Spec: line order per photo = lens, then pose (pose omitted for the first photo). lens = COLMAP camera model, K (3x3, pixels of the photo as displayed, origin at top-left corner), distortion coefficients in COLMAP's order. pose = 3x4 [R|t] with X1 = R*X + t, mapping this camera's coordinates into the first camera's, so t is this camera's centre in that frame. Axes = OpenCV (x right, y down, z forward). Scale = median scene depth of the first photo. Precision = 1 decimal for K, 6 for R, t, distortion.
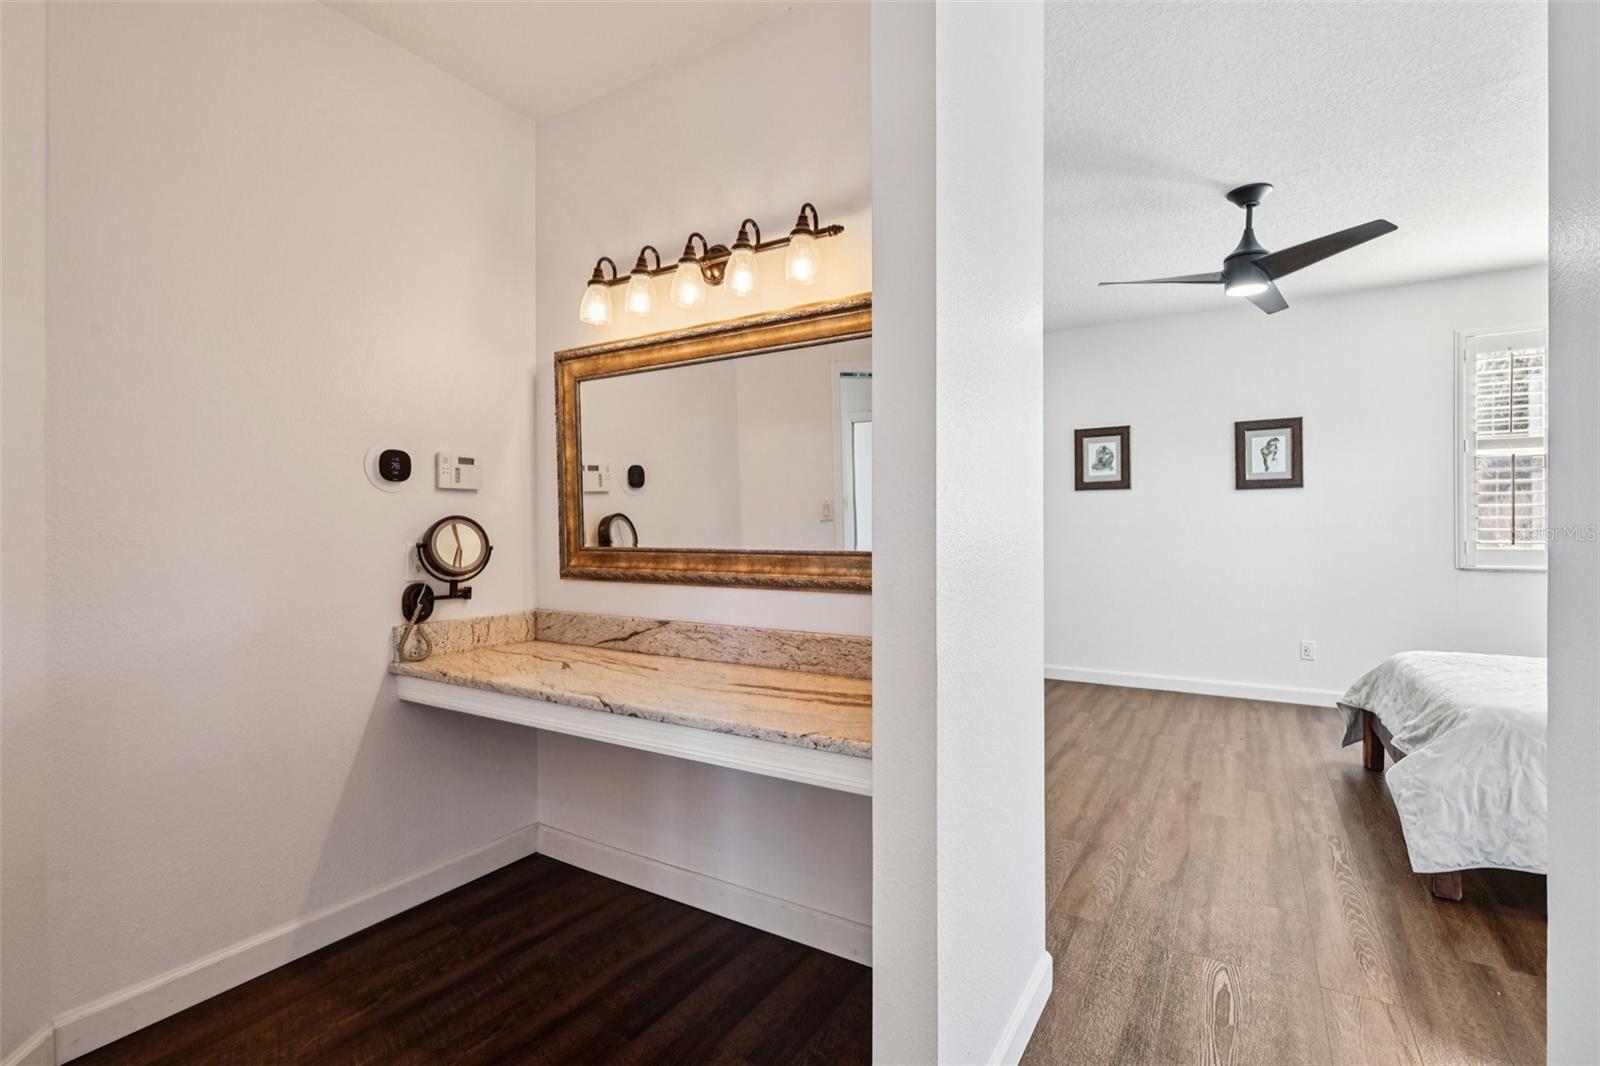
lens RADIAL K [[724.0, 0, 802.9], [0, 724.0, 528.1], [0, 0, 1]] dist [-0.011493, -0.001528]
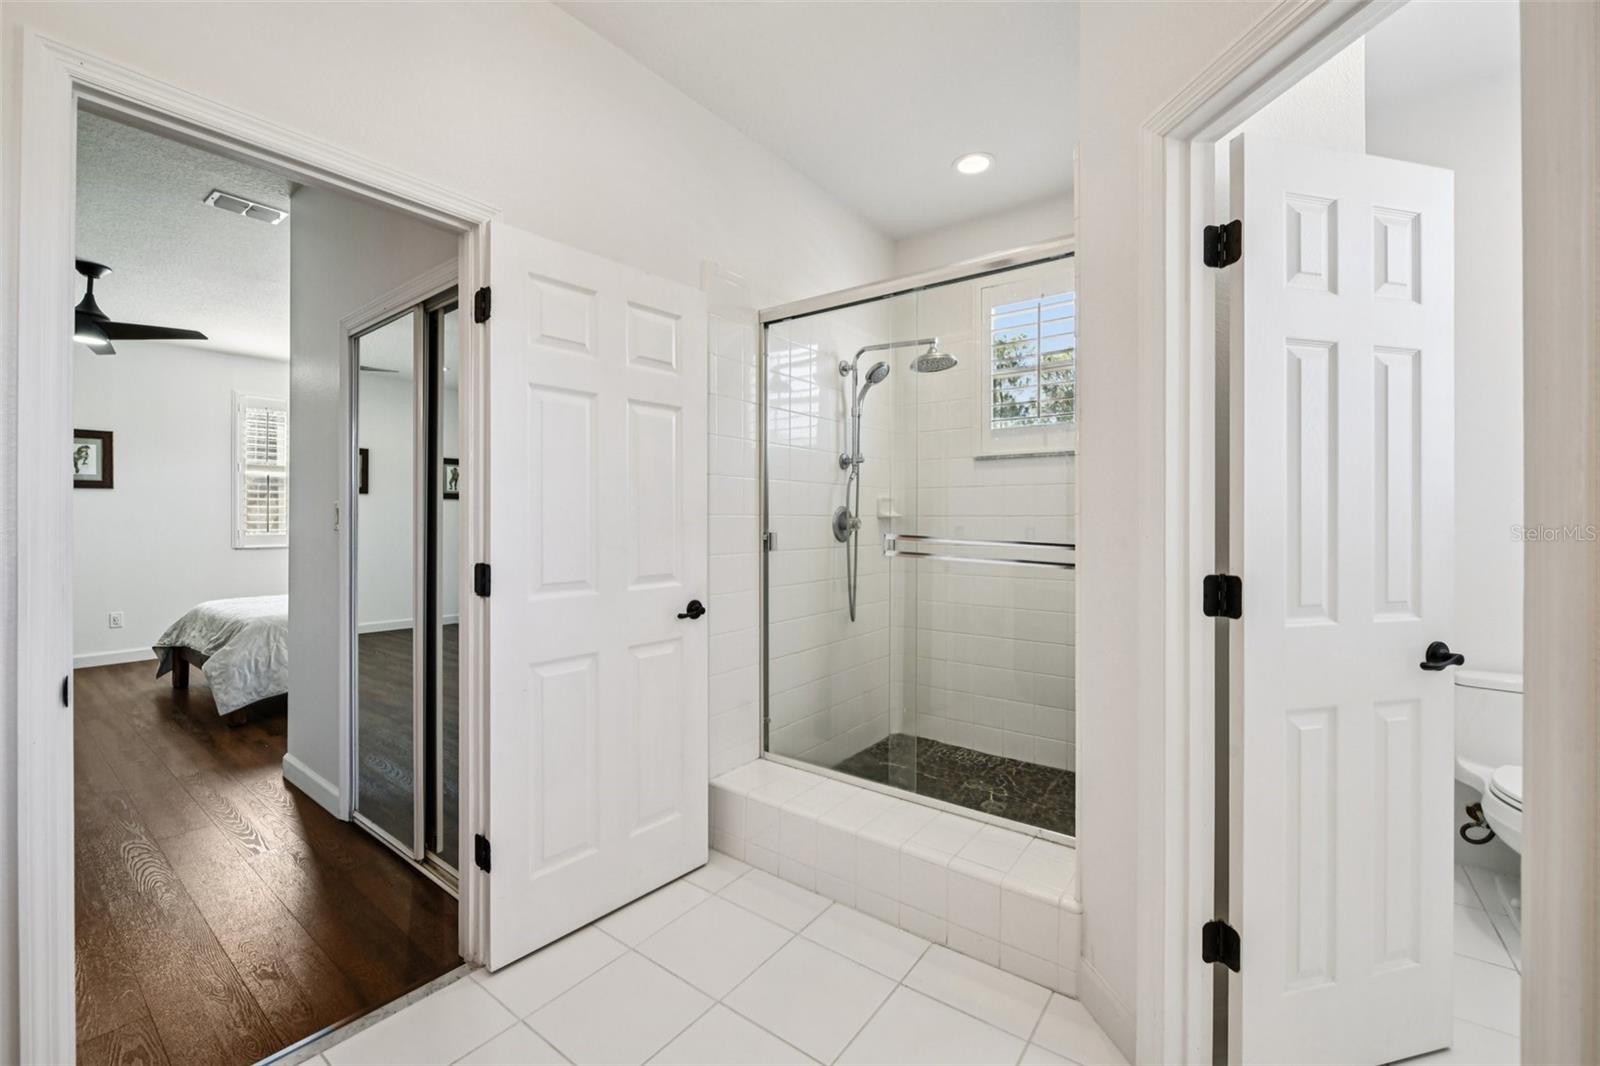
lens RADIAL K [[644.5, 0, 799.5], [0, 644.5, 523.0], [0, 0, 1]] dist [-0.010010, -0.003682]
pose [[0.089610, 0.001662, 0.995976, -0.323833], [0.000302, 0.999999, -0.001696, 0.005876], [-0.995977, 0.000453, 0.089610, -0.313001]]
